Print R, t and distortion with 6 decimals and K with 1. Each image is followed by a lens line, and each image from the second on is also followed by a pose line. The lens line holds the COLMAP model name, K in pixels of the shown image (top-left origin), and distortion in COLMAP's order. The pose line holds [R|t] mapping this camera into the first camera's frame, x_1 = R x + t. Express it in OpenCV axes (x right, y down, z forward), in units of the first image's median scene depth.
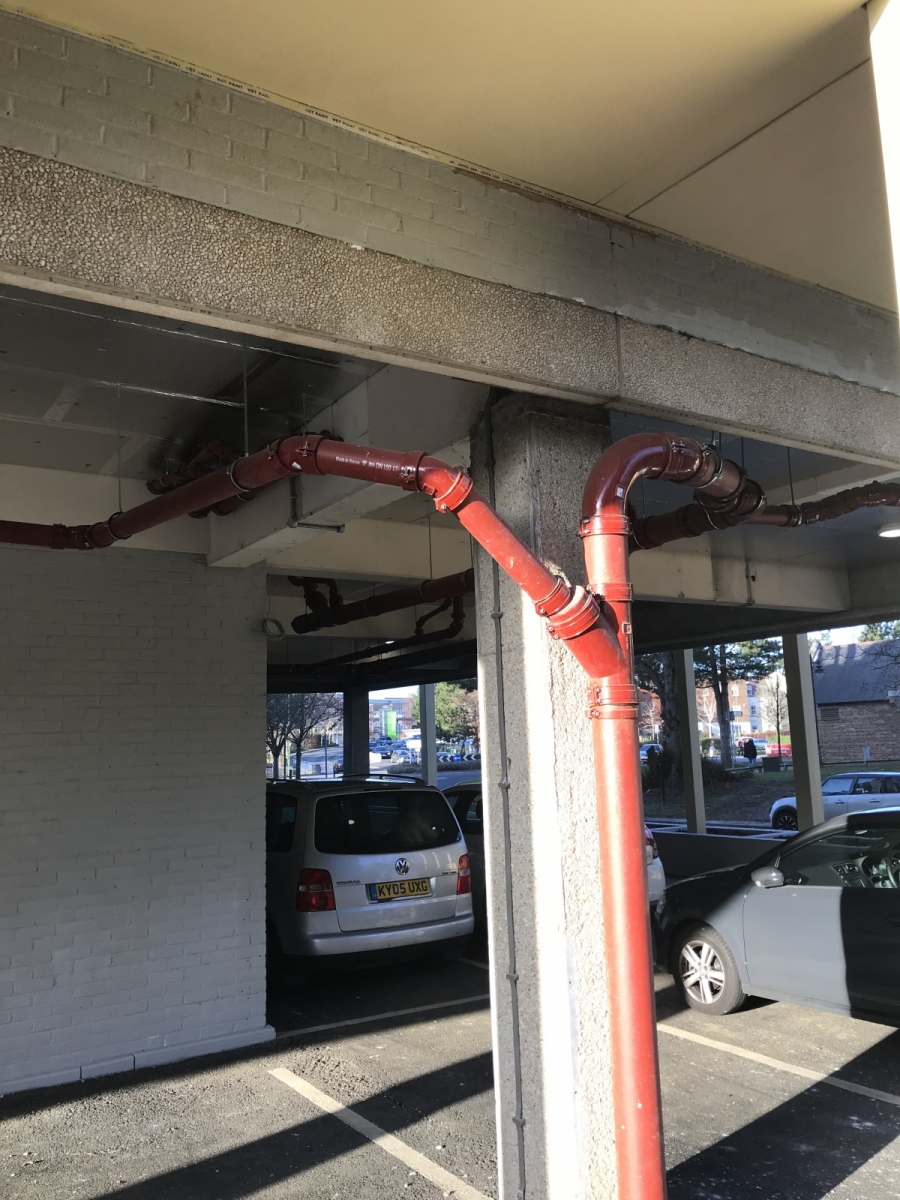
lens RADIAL K [[995.2, 0, 448.9], [0, 995.2, 595.2], [0, 0, 1]] dist [0.025716, -0.020431]
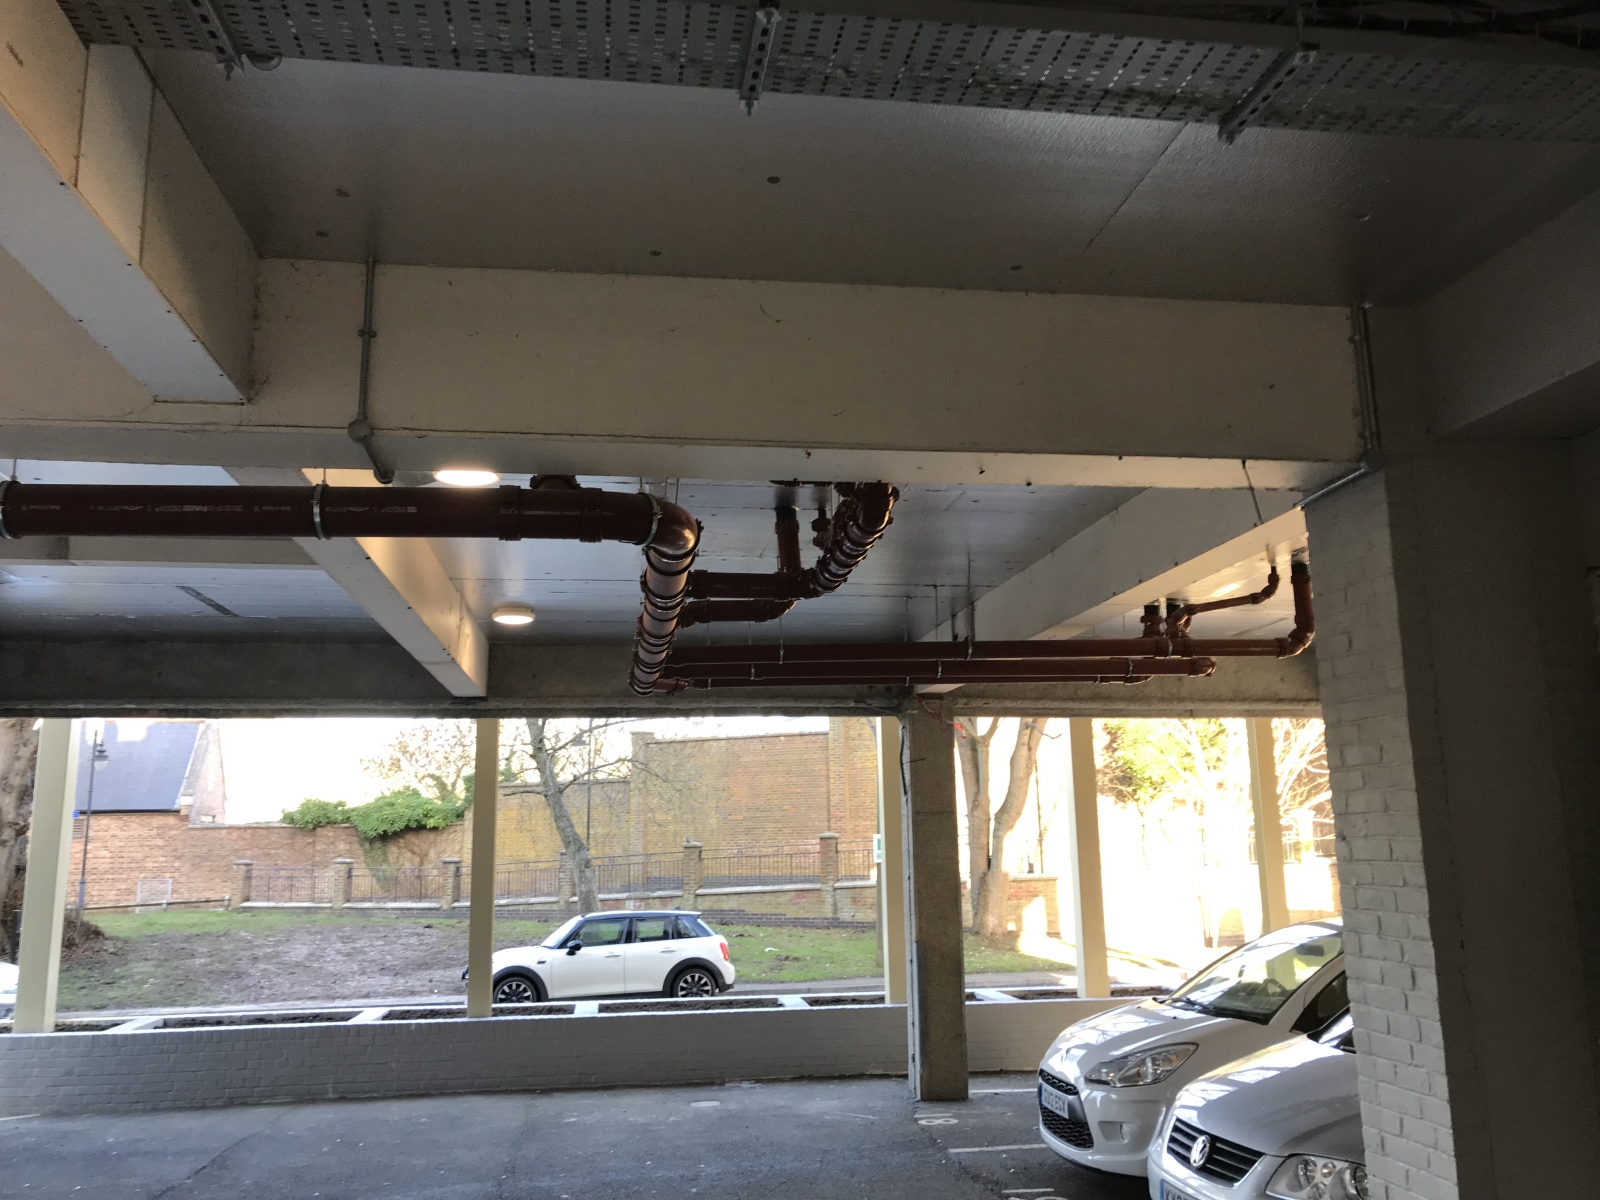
lens RADIAL K [[1326.9, 0, 799.1], [0, 1326.9, 596.1], [0, 0, 1]] dist [0.025716, -0.020431]
pose [[0.410309, 0.198644, 0.890049, -1.104992], [-0.139697, 0.978160, -0.153909, 0.234926], [-0.901183, -0.061187, 0.429098, 1.349889]]
